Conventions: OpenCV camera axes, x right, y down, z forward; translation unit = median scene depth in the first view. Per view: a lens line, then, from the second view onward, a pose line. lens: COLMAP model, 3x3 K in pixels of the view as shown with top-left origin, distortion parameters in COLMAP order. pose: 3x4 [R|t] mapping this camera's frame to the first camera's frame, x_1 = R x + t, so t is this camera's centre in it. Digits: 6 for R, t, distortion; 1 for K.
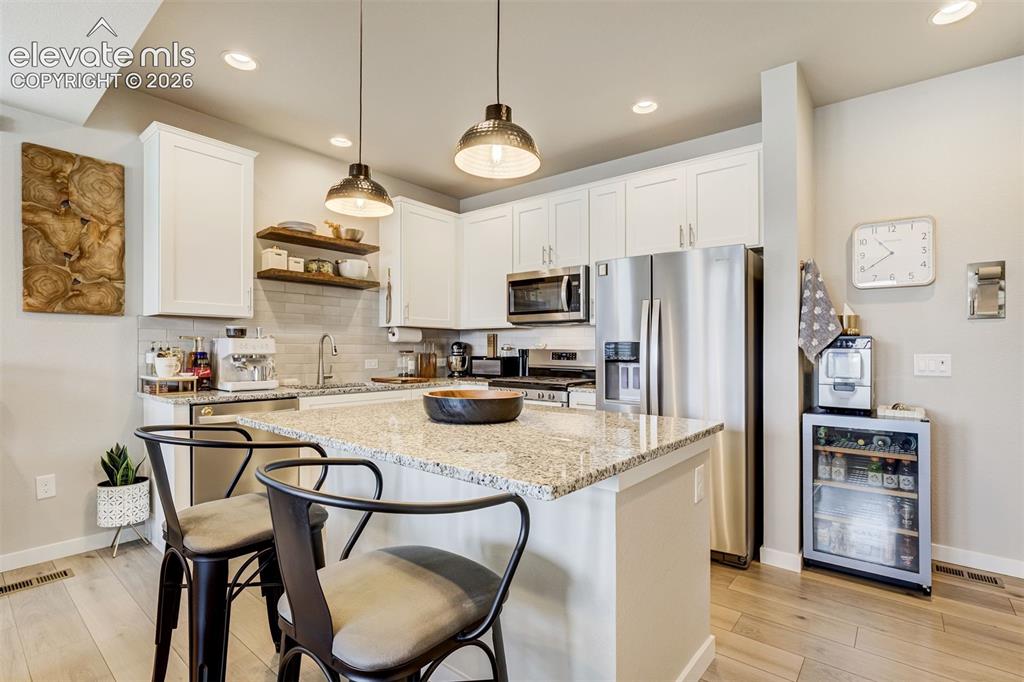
lens RADIAL K [[498.2, 0, 508.3], [0, 498.2, 345.0], [0, 0, 1]] dist [-0.021838, 0.000533]
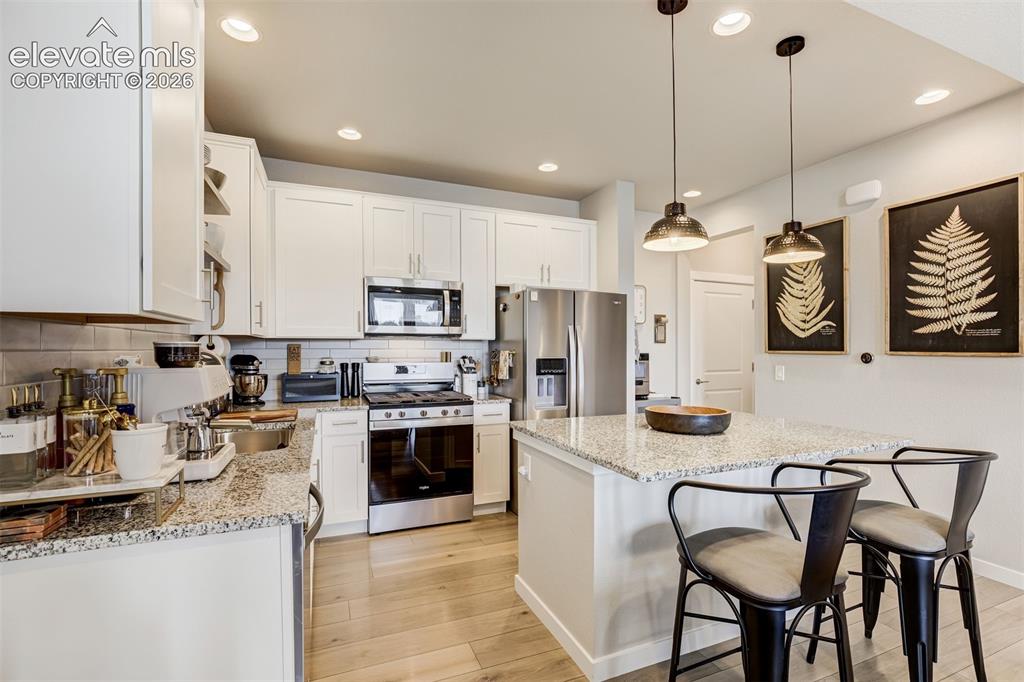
lens RADIAL K [[472.7, 0, 507.6], [0, 472.7, 352.7], [0, 0, 1]] dist [-0.033185, 0.003284]
pose [[0.487313, -0.013332, 0.873126, -0.747017], [-0.007727, 0.999778, 0.019579, -0.036877], [-0.873193, -0.016288, 0.487102, 0.468431]]
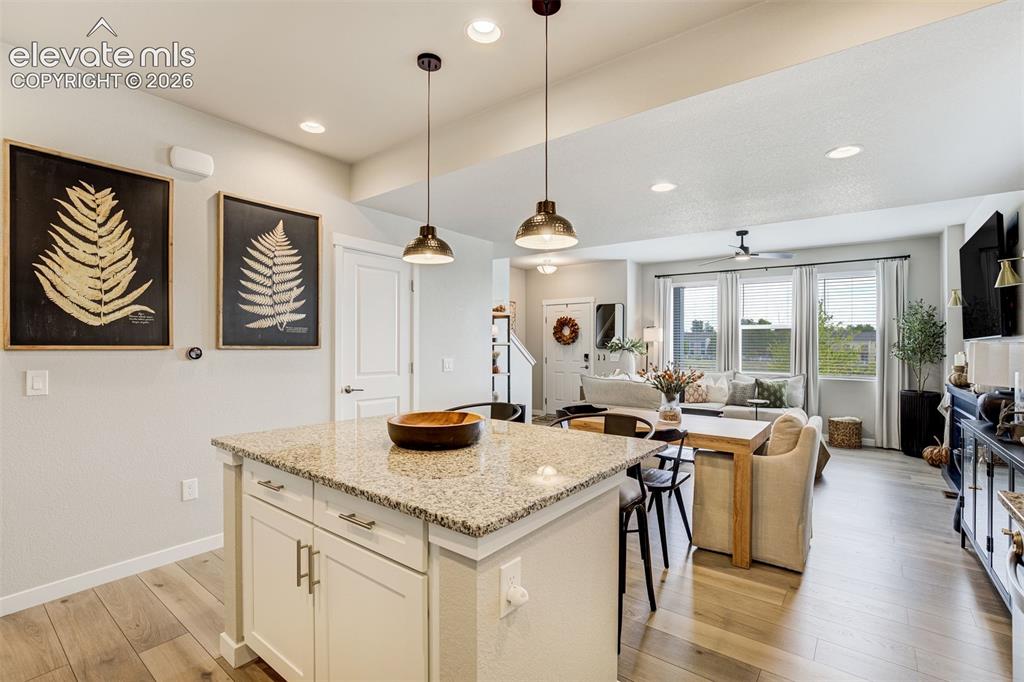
lens RADIAL K [[472.7, 0, 535.1], [0, 472.7, 349.0], [0, 0, 1]] dist [-0.033185, 0.003284]
pose [[-0.997762, -0.014212, -0.065332, -0.109444], [-0.014016, 0.999896, -0.003459, -0.026436], [0.065374, -0.002536, -0.997858, 1.155777]]
